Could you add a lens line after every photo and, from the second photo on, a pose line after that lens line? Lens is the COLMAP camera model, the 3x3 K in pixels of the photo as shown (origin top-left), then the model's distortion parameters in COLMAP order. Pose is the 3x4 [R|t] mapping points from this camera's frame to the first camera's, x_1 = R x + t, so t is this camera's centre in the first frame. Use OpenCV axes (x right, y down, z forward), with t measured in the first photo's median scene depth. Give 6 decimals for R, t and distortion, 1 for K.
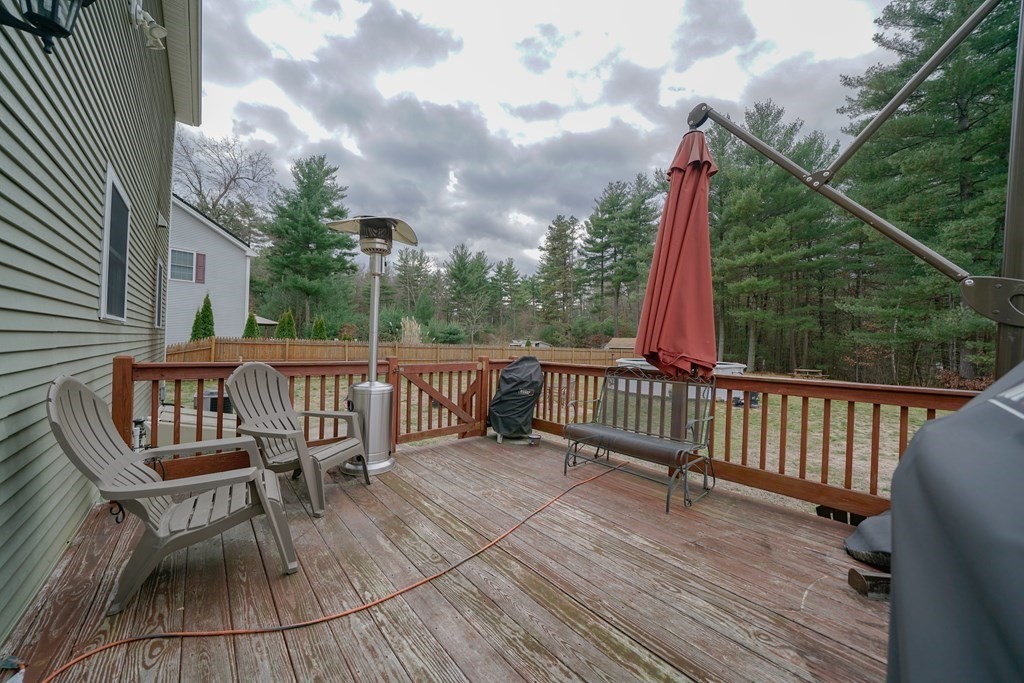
lens RADIAL K [[352.9, 0, 508.2], [0, 352.9, 342.7], [0, 0, 1]] dist [-0.020784, 0.001066]
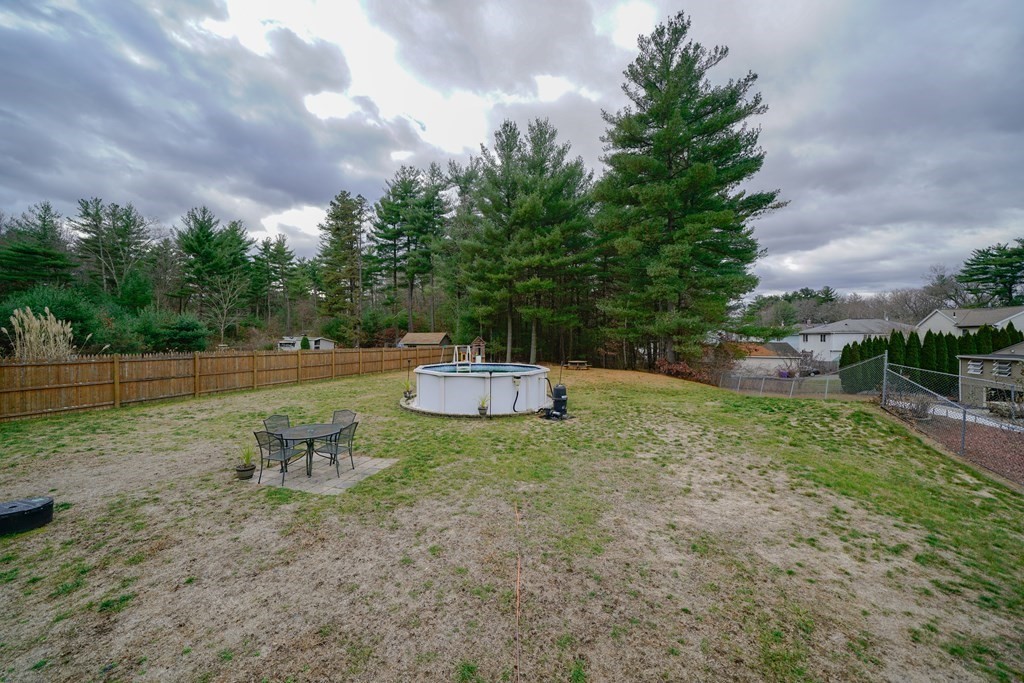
lens RADIAL K [[352.9, 0, 506.5], [0, 352.9, 338.2], [0, 0, 1]] dist [-0.020784, 0.001066]
pose [[0.844814, -0.020609, 0.534663, 0.017527], [0.014470, 0.999772, 0.015673, -0.009565], [-0.534865, -0.005504, 0.844920, 0.065901]]
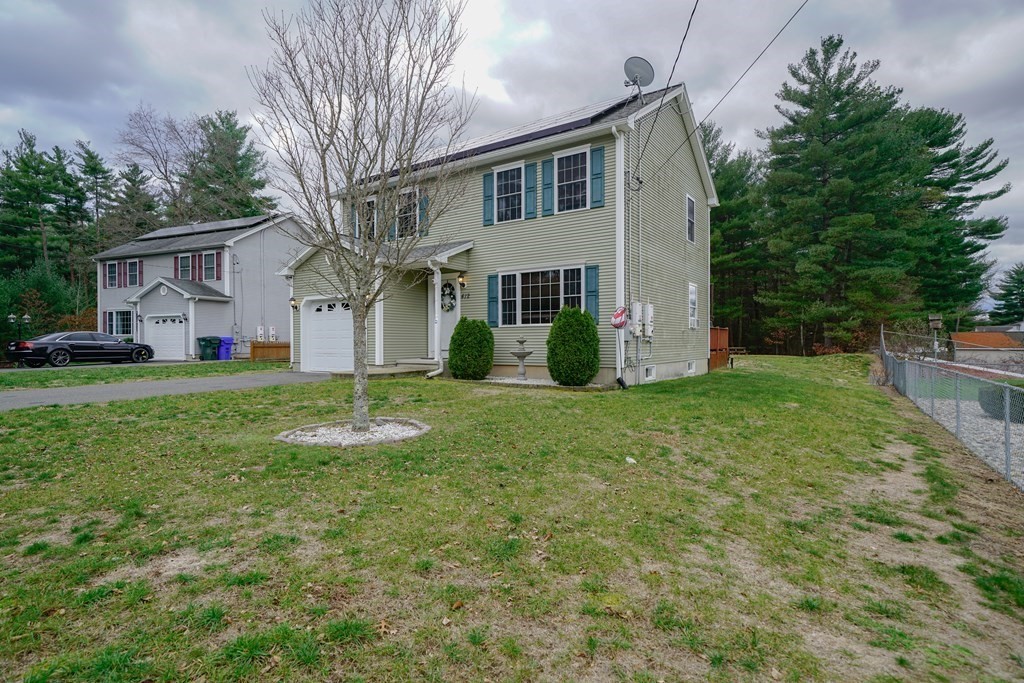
lens RADIAL K [[550.4, 0, 505.2], [0, 550.4, 340.5], [0, 0, 1]] dist [0.051737, 0.000389]
pose [[0.968695, -0.030647, 0.246354, -0.231182], [0.029439, 0.999530, 0.008584, 0.002802], [-0.246501, -0.001063, 0.969142, -0.377334]]
